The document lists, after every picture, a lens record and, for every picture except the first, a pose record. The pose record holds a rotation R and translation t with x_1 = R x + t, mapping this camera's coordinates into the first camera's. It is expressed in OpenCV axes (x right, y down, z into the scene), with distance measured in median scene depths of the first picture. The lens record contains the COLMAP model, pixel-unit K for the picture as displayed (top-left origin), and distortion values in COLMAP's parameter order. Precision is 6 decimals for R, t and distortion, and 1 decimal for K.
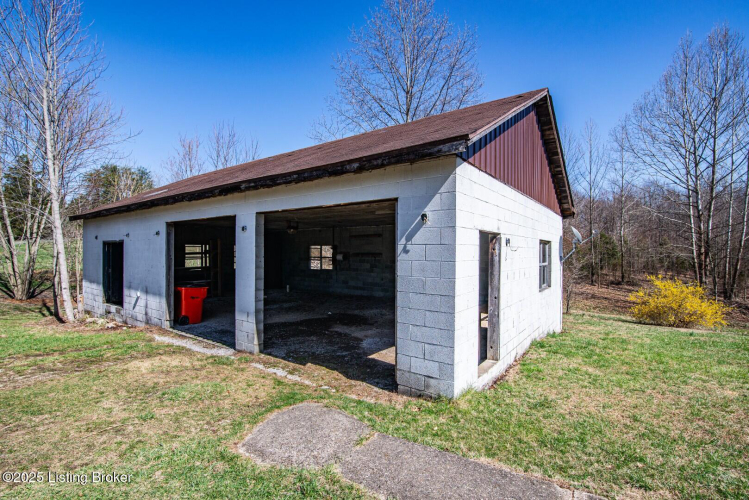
lens RADIAL K [[350.4, 0, 372.4], [0, 350.4, 245.7], [0, 0, 1]] dist [-0.020869, 0.000612]
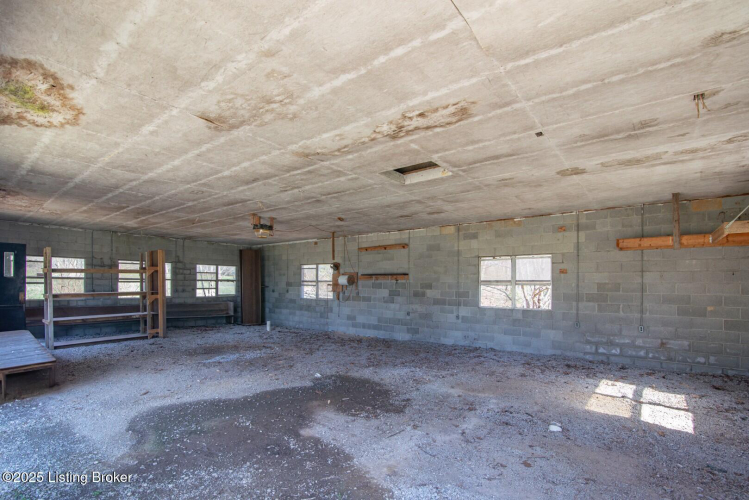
lens RADIAL K [[350.4, 0, 365.3], [0, 350.4, 283.0], [0, 0, 1]] dist [-0.020869, 0.000612]
pose [[0.998416, 0.003882, -0.056126, -0.013663], [-0.003542, 0.999975, 0.006167, 0.035178], [0.056148, -0.005958, 0.998405, 0.345033]]
